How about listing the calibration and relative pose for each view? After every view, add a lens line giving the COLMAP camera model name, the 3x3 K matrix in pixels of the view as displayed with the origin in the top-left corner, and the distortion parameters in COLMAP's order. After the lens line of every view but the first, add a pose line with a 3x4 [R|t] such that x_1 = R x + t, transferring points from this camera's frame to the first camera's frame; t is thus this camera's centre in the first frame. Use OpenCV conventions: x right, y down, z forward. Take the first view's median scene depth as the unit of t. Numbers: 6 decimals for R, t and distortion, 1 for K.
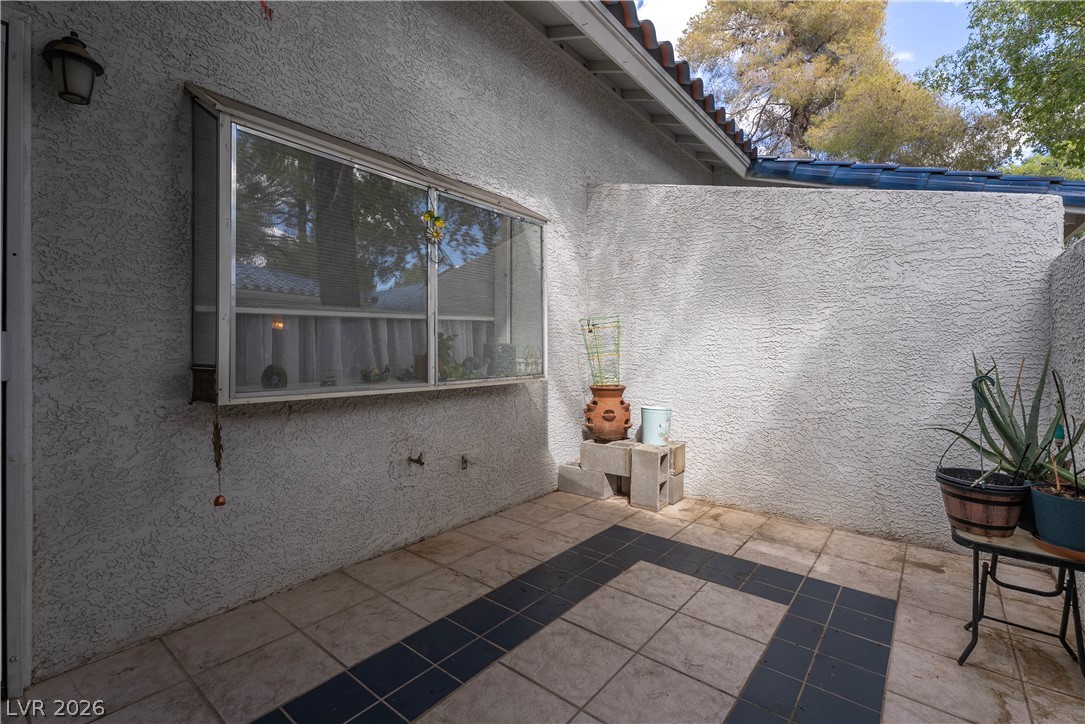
lens RADIAL K [[484.3, 0, 539.1], [0, 484.3, 353.5], [0, 0, 1]] dist [0.002705, -0.000307]
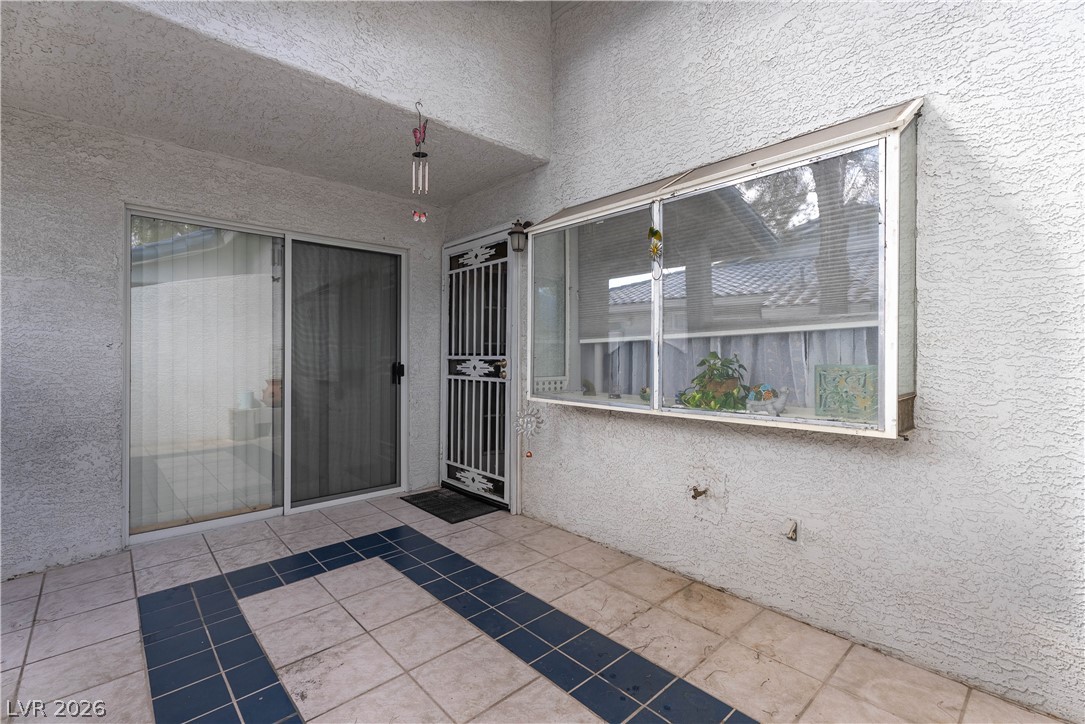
lens RADIAL K [[484.3, 0, 539.8], [0, 484.3, 360.4], [0, 0, 1]] dist [0.002705, -0.000307]
pose [[-0.150676, 0.010795, -0.988524, 0.765668], [-0.004578, 0.999922, 0.011617, -0.041053], [0.988573, 0.006276, -0.150615, 0.935765]]
